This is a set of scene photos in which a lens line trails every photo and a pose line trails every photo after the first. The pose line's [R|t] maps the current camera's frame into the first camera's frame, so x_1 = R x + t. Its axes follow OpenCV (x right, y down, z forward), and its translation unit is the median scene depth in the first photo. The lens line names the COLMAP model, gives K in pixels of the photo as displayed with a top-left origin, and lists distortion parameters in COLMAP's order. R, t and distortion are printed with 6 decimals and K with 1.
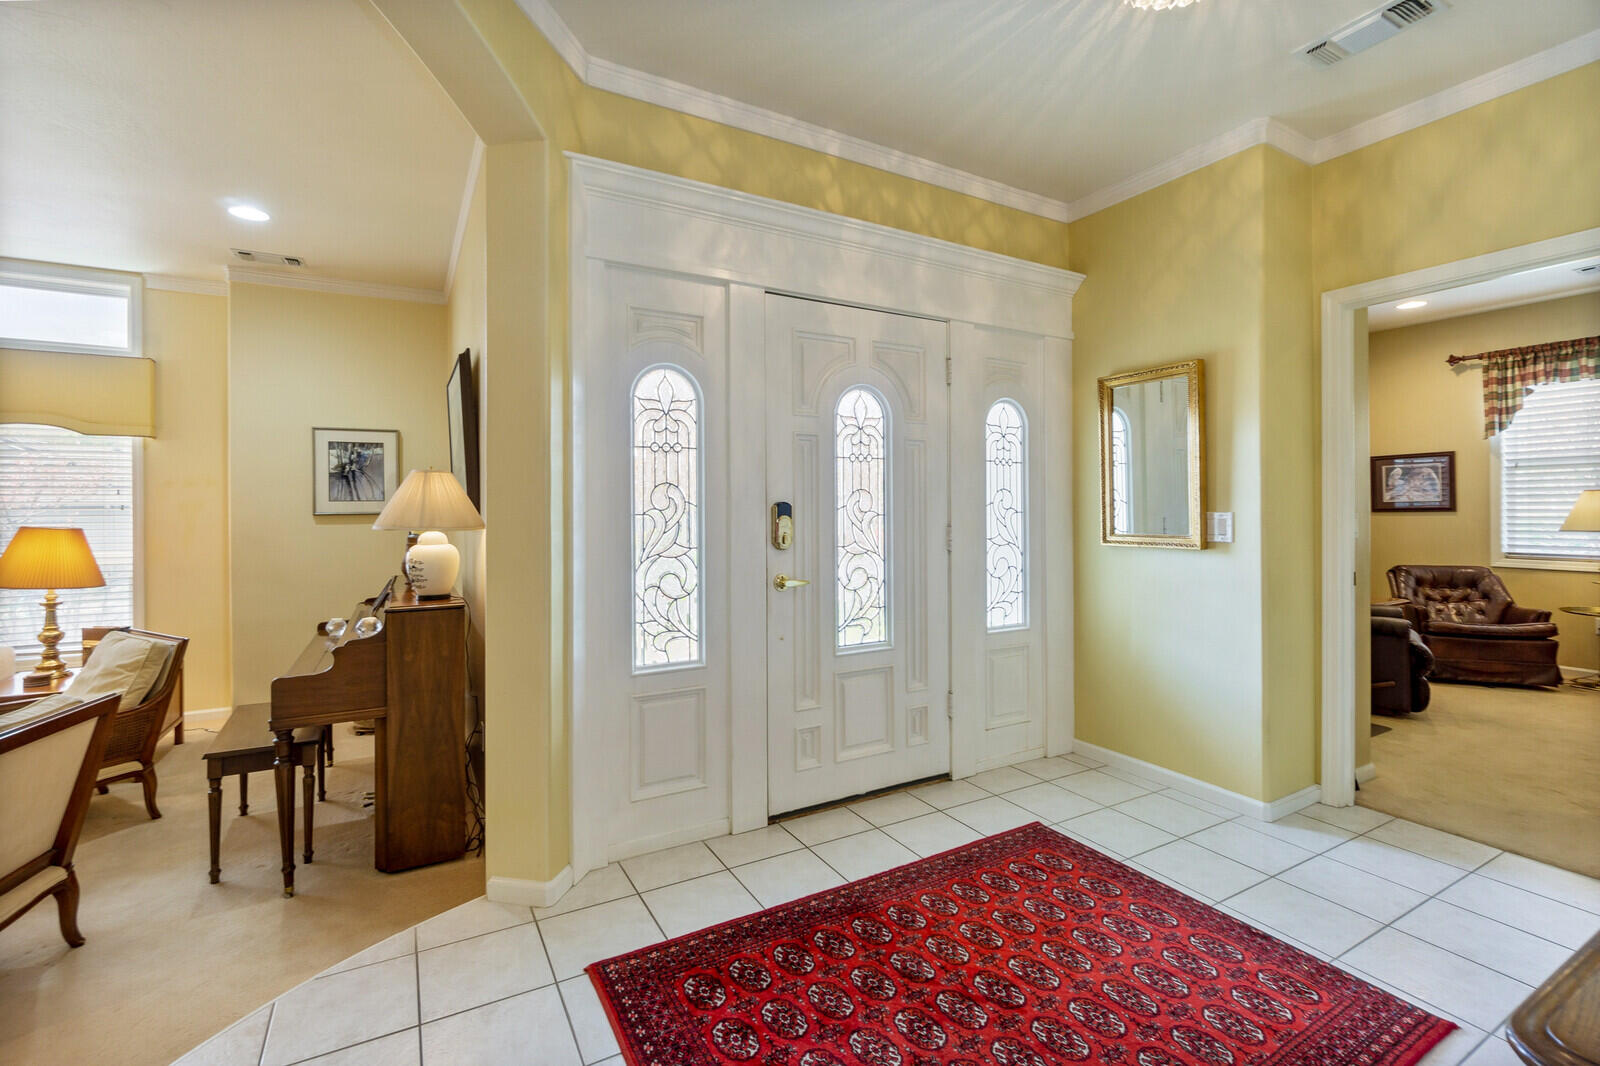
lens RADIAL K [[709.5, 0, 798.6], [0, 709.5, 508.5], [0, 0, 1]] dist [0.002668, 0.000450]
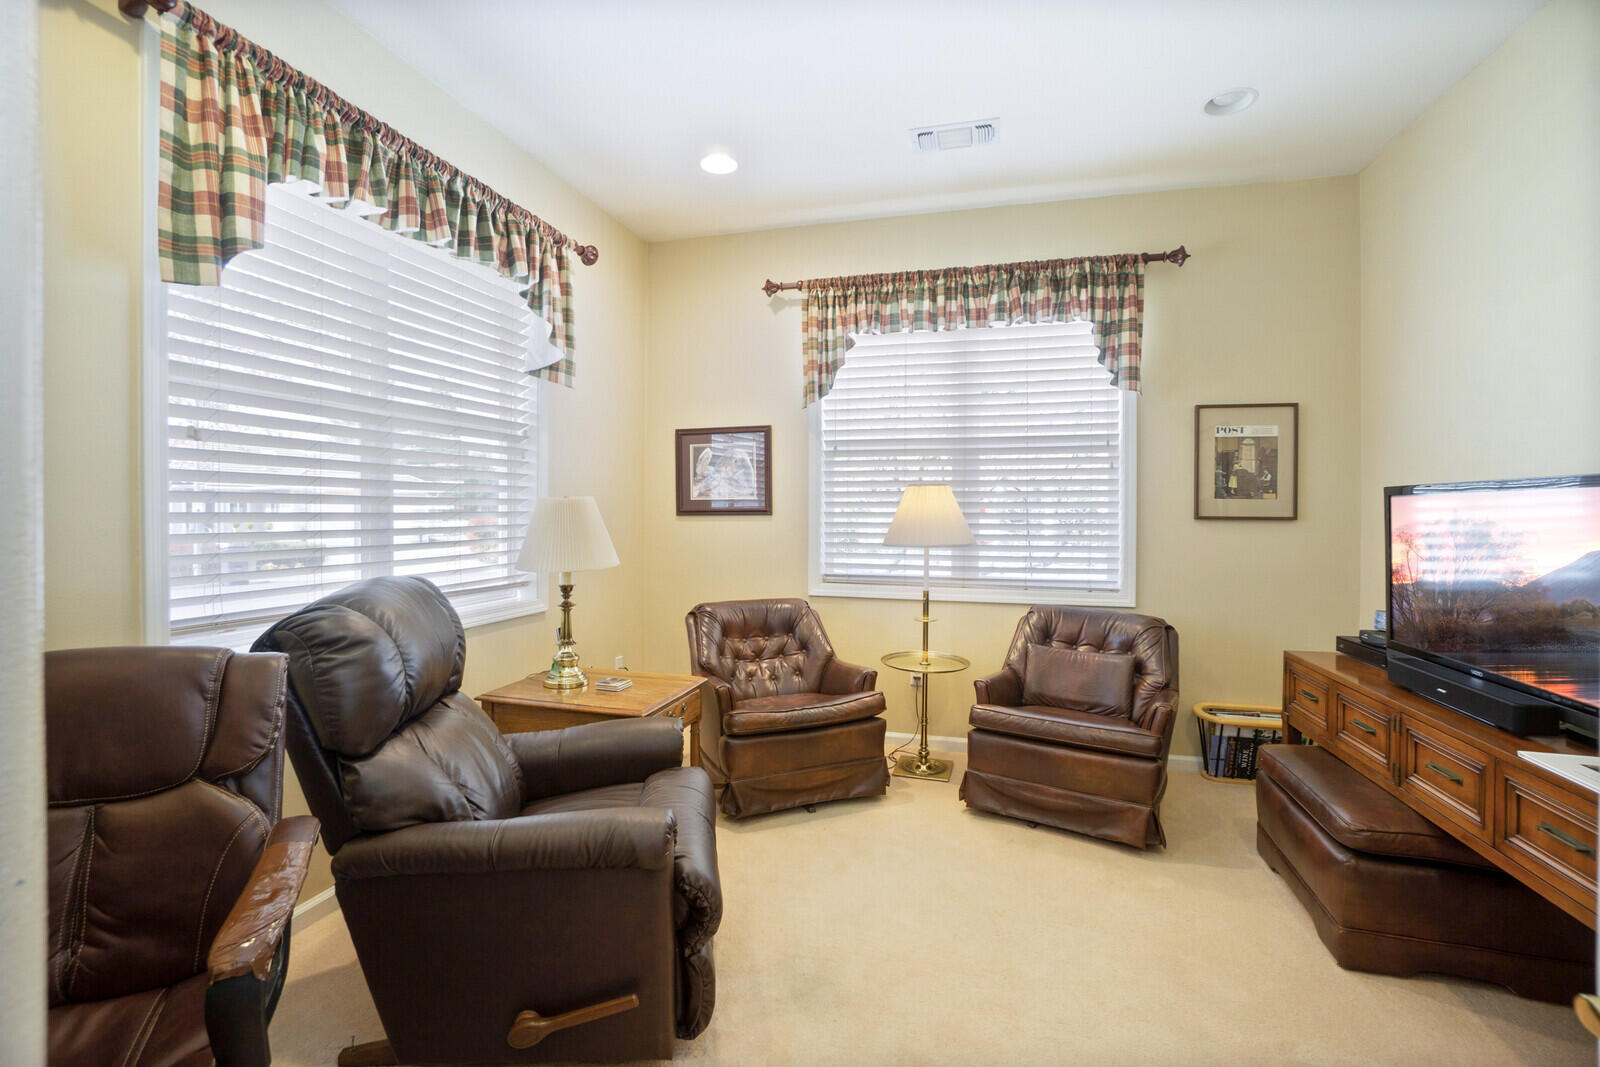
lens RADIAL K [[698.8, 0, 789.9], [0, 698.8, 504.7], [0, 0, 1]] dist [-0.000546, -0.000467]
pose [[0.719412, 0.010141, 0.694509, 0.501708], [-0.007859, 0.999948, -0.006460, -0.001166], [-0.694539, -0.000810, 0.719455, 0.538780]]
